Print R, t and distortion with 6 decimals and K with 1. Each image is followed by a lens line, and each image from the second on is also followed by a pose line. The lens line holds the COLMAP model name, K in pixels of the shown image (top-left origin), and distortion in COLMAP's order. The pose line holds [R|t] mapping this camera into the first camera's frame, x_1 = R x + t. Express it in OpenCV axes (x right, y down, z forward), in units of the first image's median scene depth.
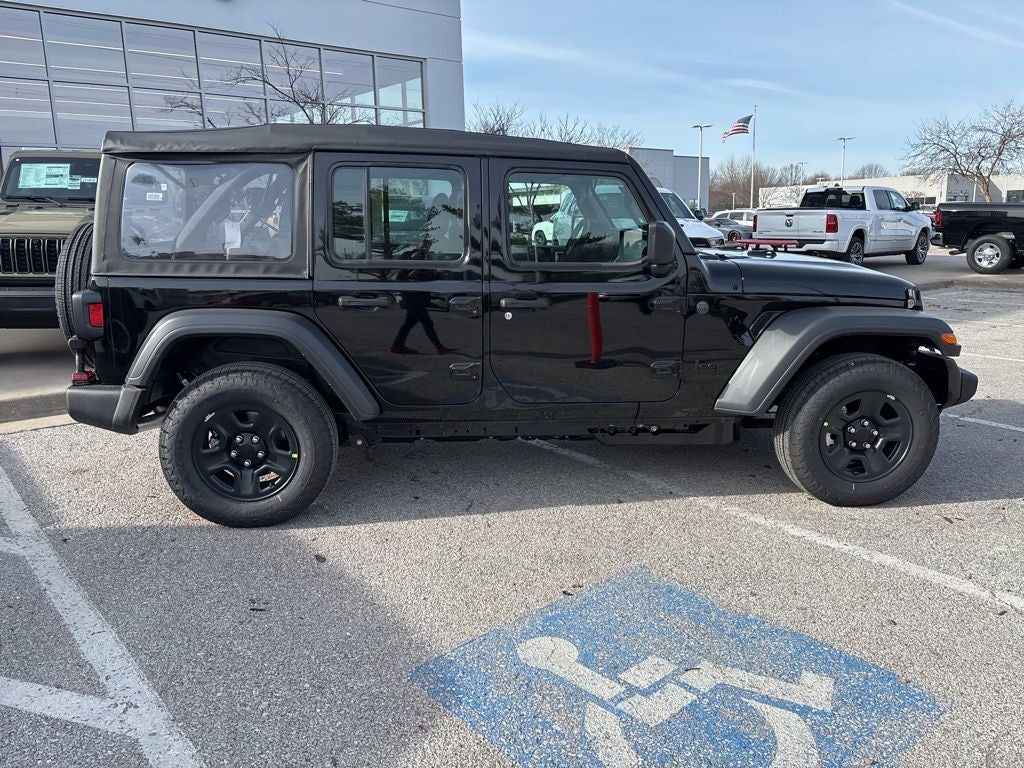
lens RADIAL K [[784.2, 0, 501.1], [0, 784.2, 386.2], [0, 0, 1]] dist [0.056108, -0.063808]
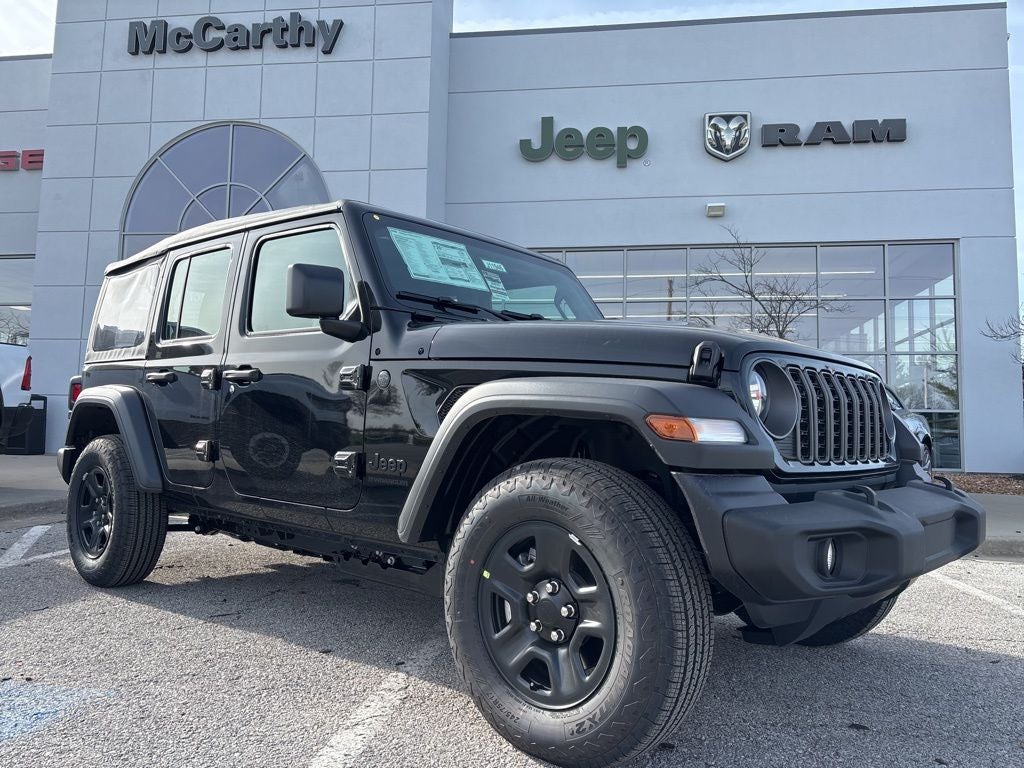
lens RADIAL K [[780.1, 0, 497.7], [0, 780.1, 389.0], [0, 0, 1]] dist [0.062584, -0.070881]
pose [[0.665081, -0.024839, -0.746358, 0.853457], [-0.192667, 0.959903, -0.203633, 0.033901], [0.721489, 0.279231, 0.633628, 0.623691]]
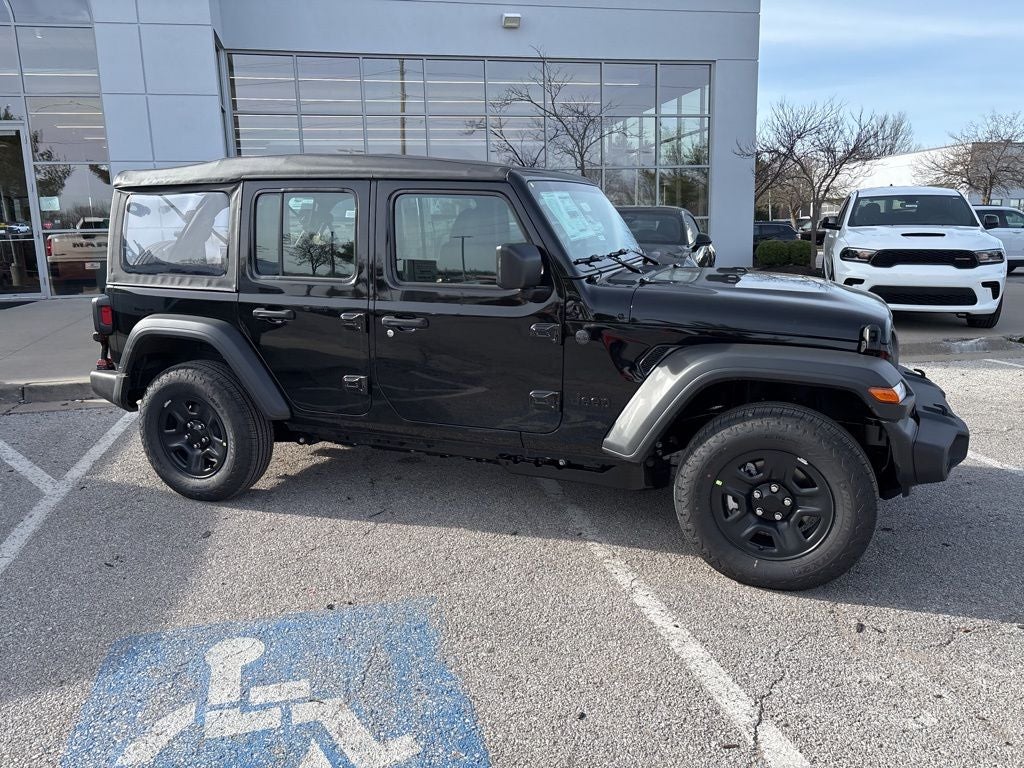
lens RADIAL K [[780.1, 0, 497.7], [0, 780.1, 389.0], [0, 0, 1]] dist [0.062584, -0.070881]
pose [[0.887014, 0.087449, -0.453387, 0.582453], [-0.088839, 0.995878, 0.018278, -0.046615], [0.453116, 0.024065, 0.891127, 0.147430]]
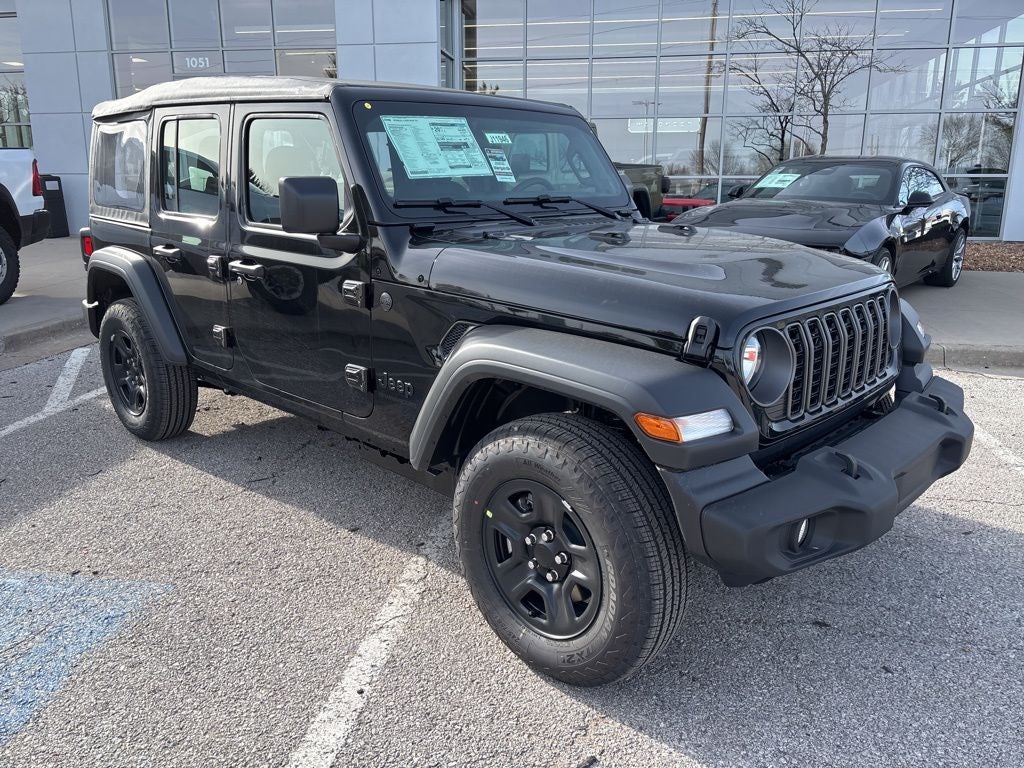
lens RADIAL K [[780.1, 0, 497.7], [0, 780.1, 389.0], [0, 0, 1]] dist [0.062584, -0.070881]
pose [[0.640246, 0.206577, -0.739873, 0.862573], [-0.173974, 0.977130, 0.122273, -0.125851], [0.748210, 0.050434, 0.661542, 0.605803]]
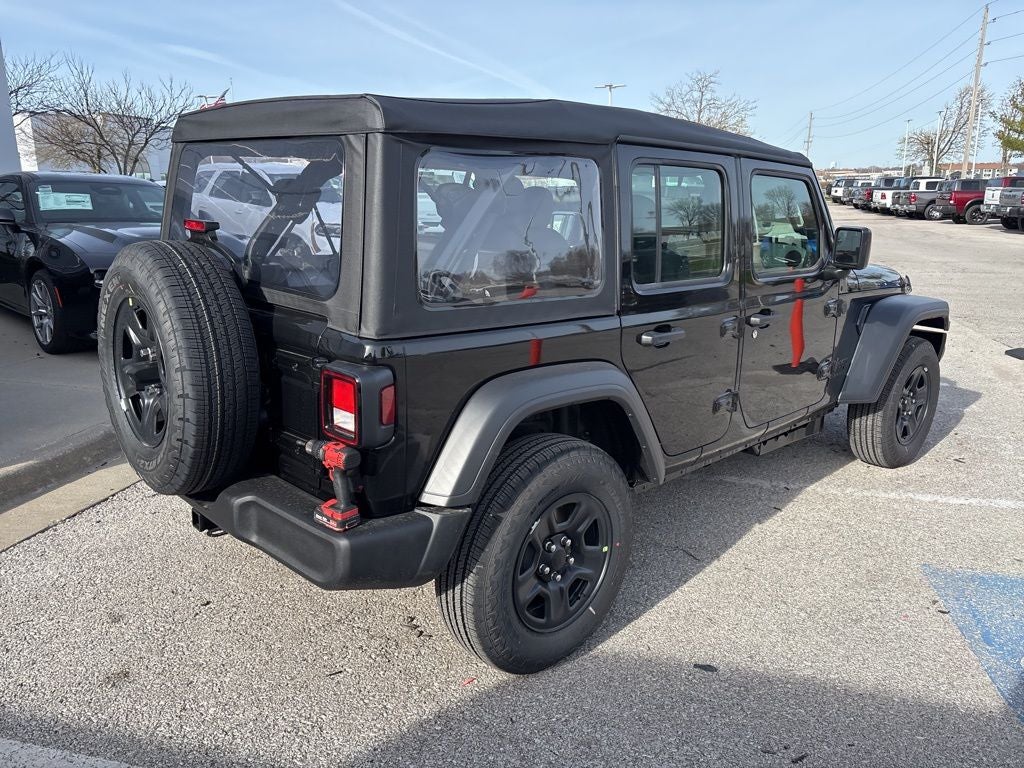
lens RADIAL K [[787.7, 0, 512.0], [0, 787.7, 384.0], [0, 0, 1]] dist [0.055006, -0.069285]
pose [[0.783903, -0.138955, 0.605135, -0.734809], [0.123141, 0.990069, 0.067827, -0.124213], [-0.608550, 0.021347, 0.793228, 0.435125]]
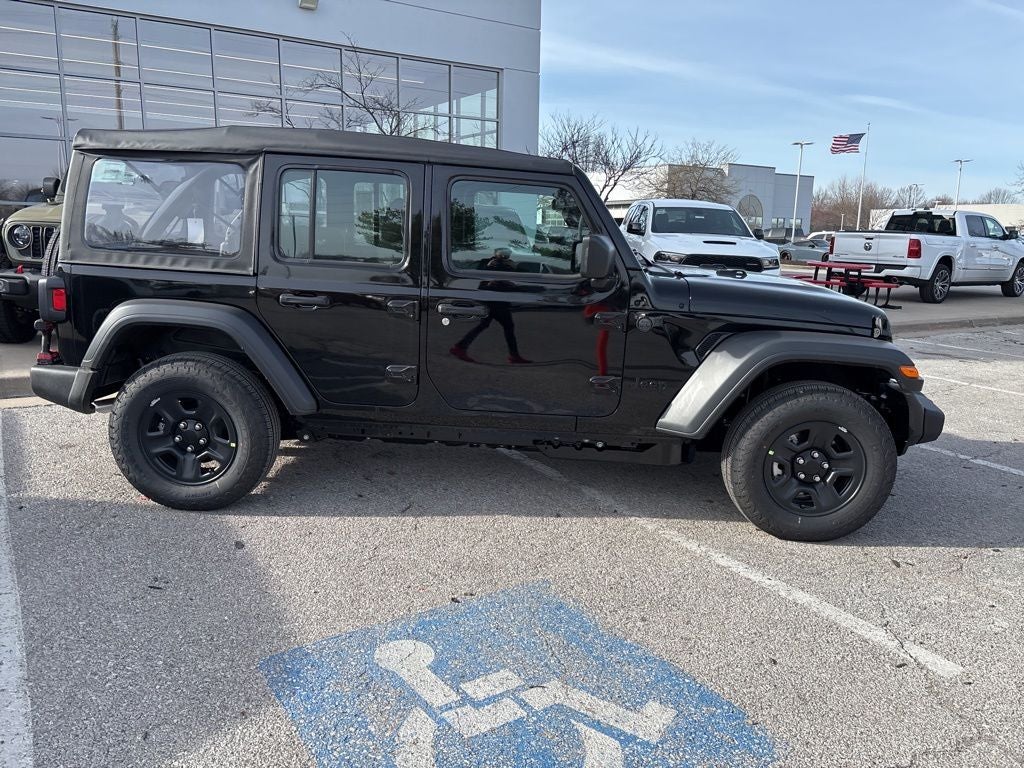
lens RADIAL K [[784.2, 0, 501.1], [0, 784.2, 386.2], [0, 0, 1]] dist [0.056108, -0.063808]
pose [[0.991071, 0.064364, -0.116773, 0.196008], [-0.065795, 0.997798, -0.008437, -0.002879], [0.115972, 0.016044, 0.993123, 0.007690]]
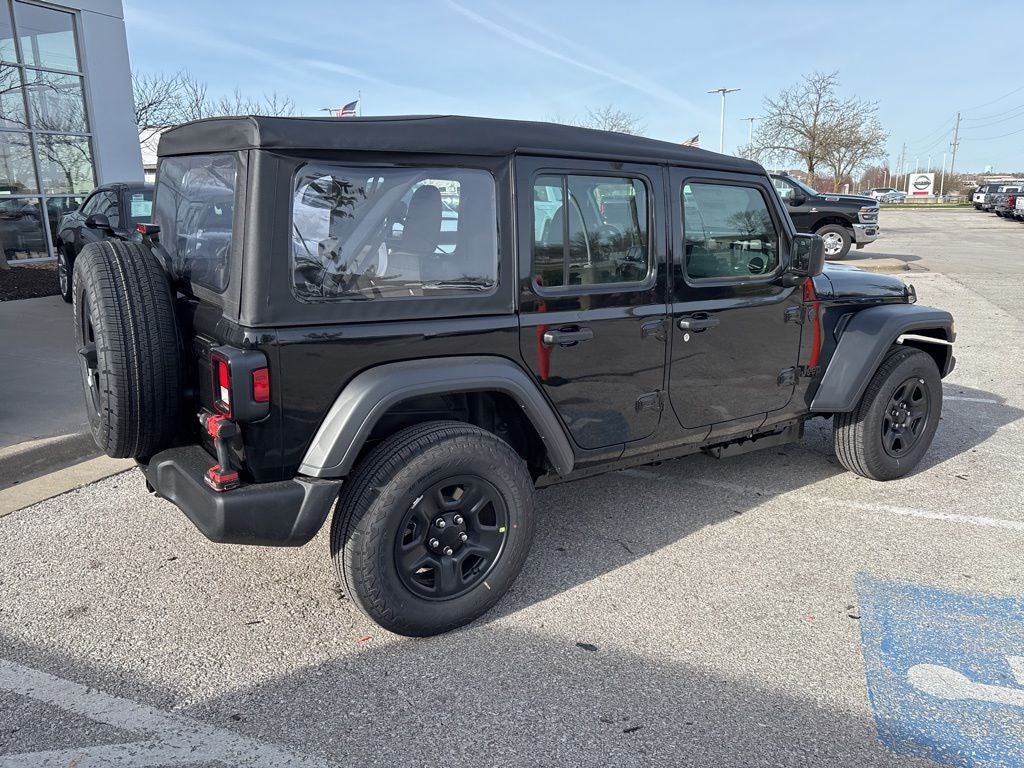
lens RADIAL K [[787.5, 0, 509.3], [0, 787.5, 393.1], [0, 0, 1]] dist [0.060574, -0.076385]
pose [[0.871220, -0.110465, 0.478302, -0.604156], [0.096902, 0.993880, 0.053034, -0.090964], [-0.481233, 0.000144, 0.876593, 0.271193]]
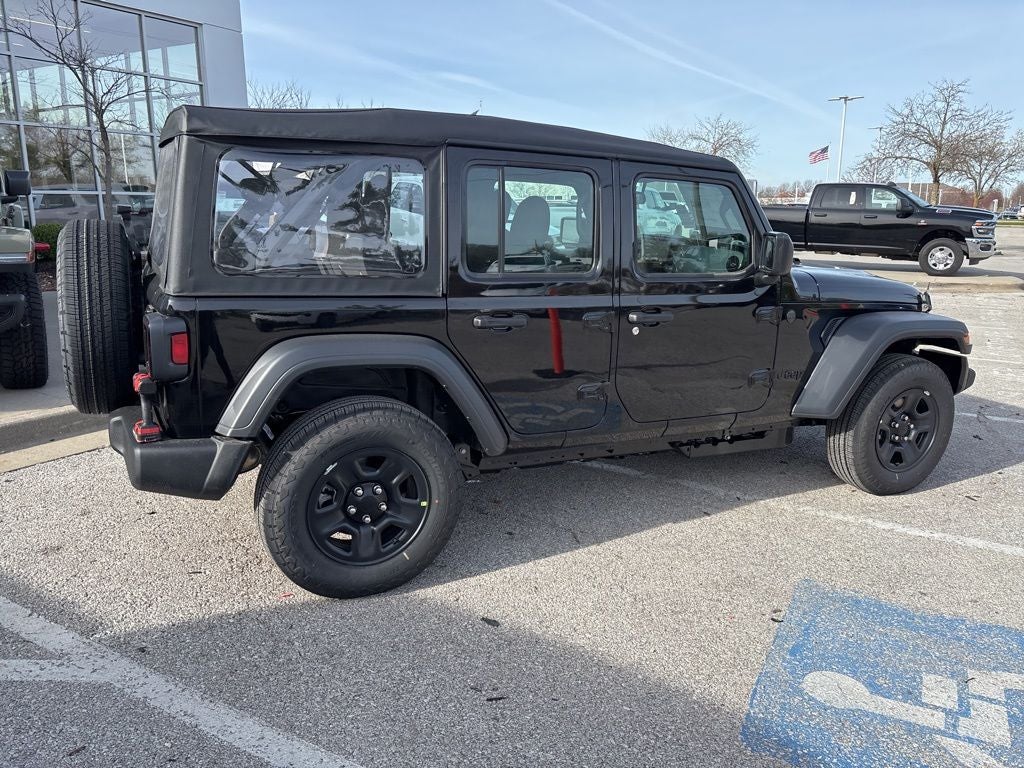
lens RADIAL K [[787.8, 0, 507.1], [0, 787.8, 385.0], [0, 0, 1]] dist [0.056079, -0.067280]
pose [[0.935758, -0.054317, 0.348436, -0.447995], [0.049706, 0.998518, 0.022170, -0.051844], [-0.349123, -0.003426, 0.937071, 0.166042]]
